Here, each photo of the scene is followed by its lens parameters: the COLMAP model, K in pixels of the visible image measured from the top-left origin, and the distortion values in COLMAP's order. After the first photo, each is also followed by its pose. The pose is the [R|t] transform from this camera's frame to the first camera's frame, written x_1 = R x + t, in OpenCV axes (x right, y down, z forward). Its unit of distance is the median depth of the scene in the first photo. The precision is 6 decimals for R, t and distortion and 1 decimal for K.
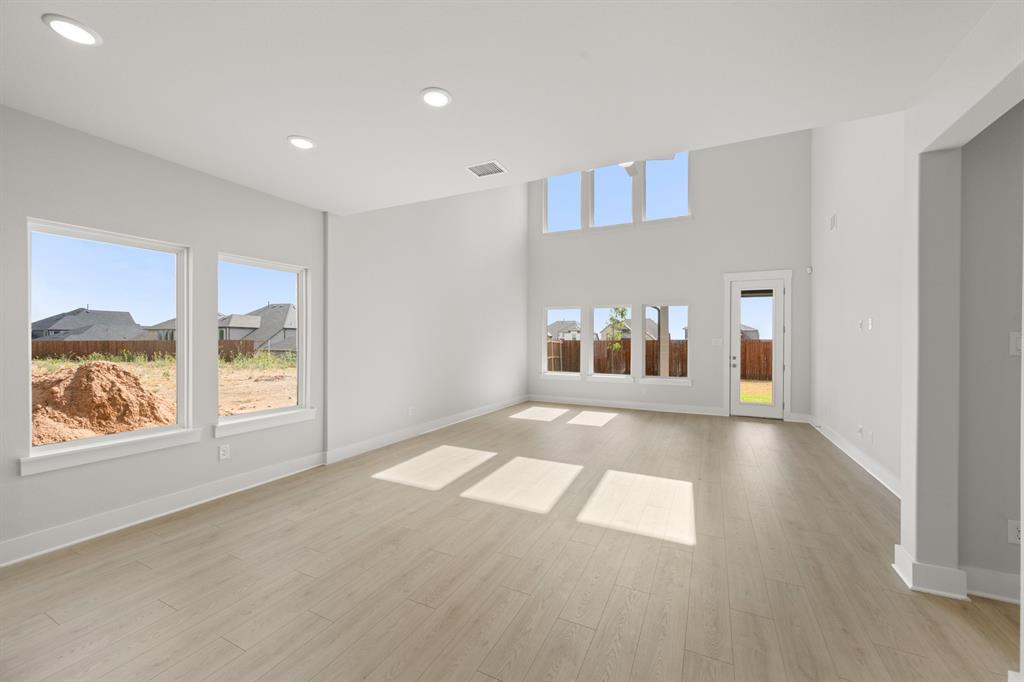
lens RADIAL K [[401.4, 0, 512.0], [0, 401.4, 341.0], [0, 0, 1]] dist [-0.000501, -0.000087]
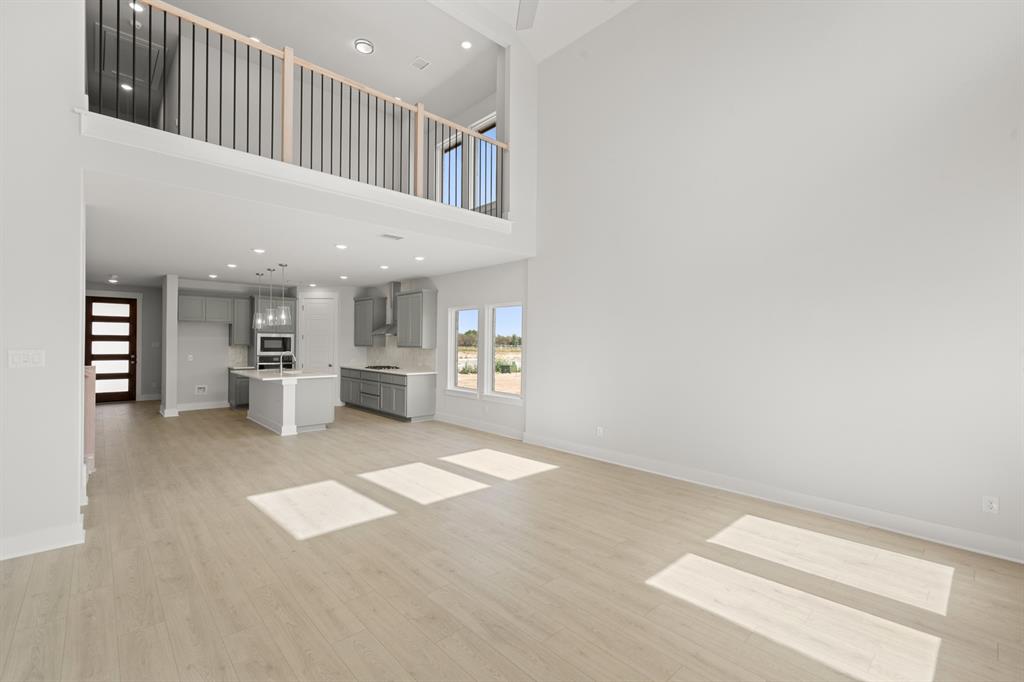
lens RADIAL K [[449.8, 0, 512.0], [0, 449.8, 341.0], [0, 0, 1]] dist [0.002362, 0.000168]
pose [[-0.360255, -0.010138, -0.932799, 1.662413], [-0.009508, 0.999929, -0.007196, -0.041565], [0.932805, 0.006277, -0.360326, 2.541613]]
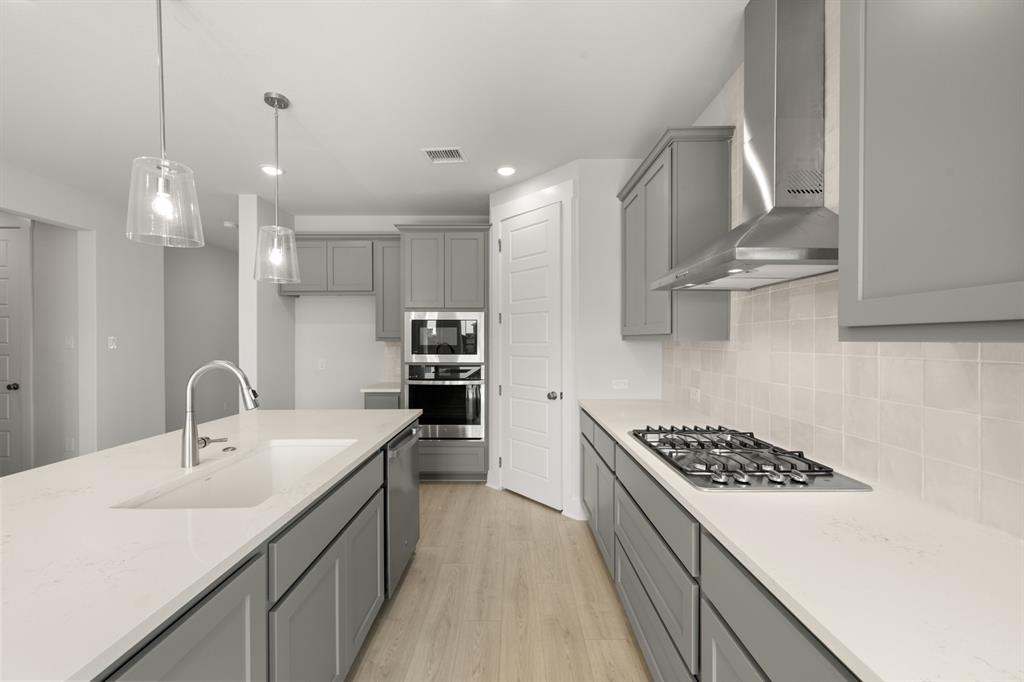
lens RADIAL K [[401.4, 0, 512.0], [0, 401.4, 341.0], [0, 0, 1]] dist [-0.000501, -0.000087]
pose [[-0.897692, -0.001594, -0.440620, -0.809106], [-0.002002, 0.999998, 0.000460, -0.007915], [0.440618, 0.001295, -0.897694, 0.660350]]
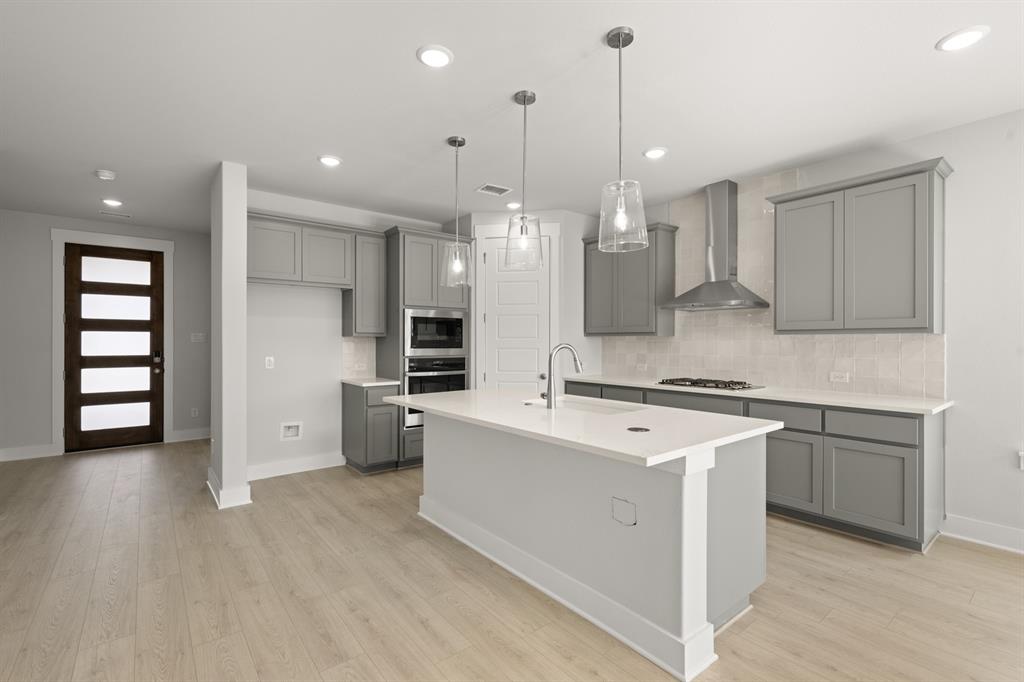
lens RADIAL K [[459.2, 0, 512.0], [0, 459.2, 341.0], [0, 0, 1]] dist [-0.000901, 0.000326]
pose [[-0.422689, -0.001782, -0.906273, 0.347761], [-0.000860, 0.999998, -0.001565, 0.014773], [0.906274, 0.000118, -0.422690, 0.309431]]
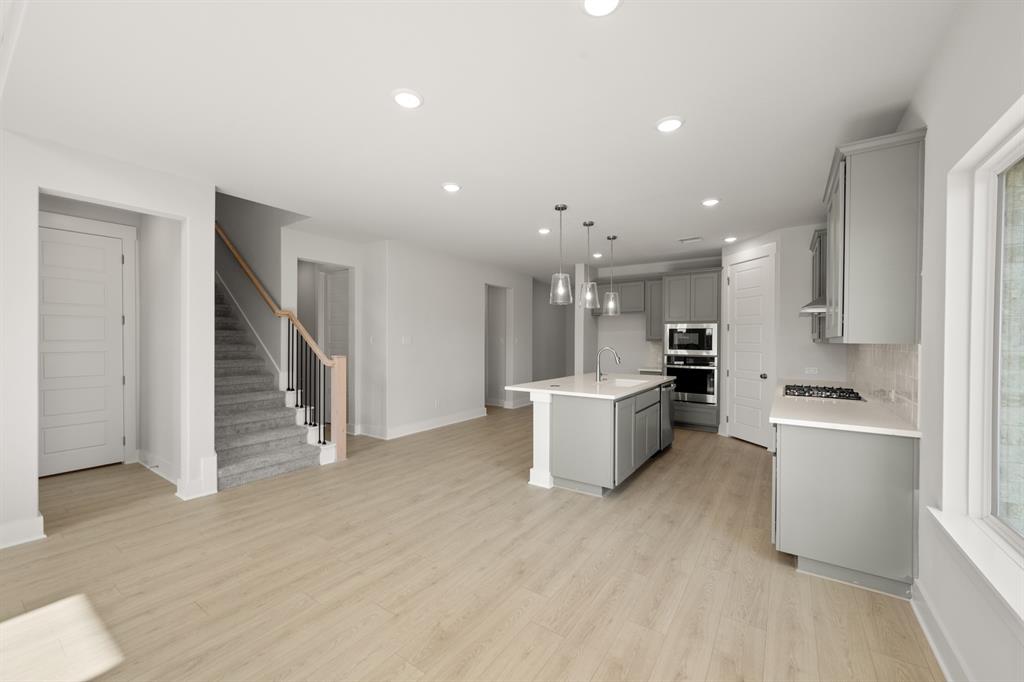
lens RADIAL K [[401.4, 0, 512.0], [0, 401.4, 341.0], [0, 0, 1]] dist [-0.000501, -0.000087]
pose [[-0.989534, -0.009689, 0.143972, -0.530584], [-0.009492, 0.999953, 0.002054, -0.005793], [-0.143985, 0.000666, -0.989580, 1.741093]]
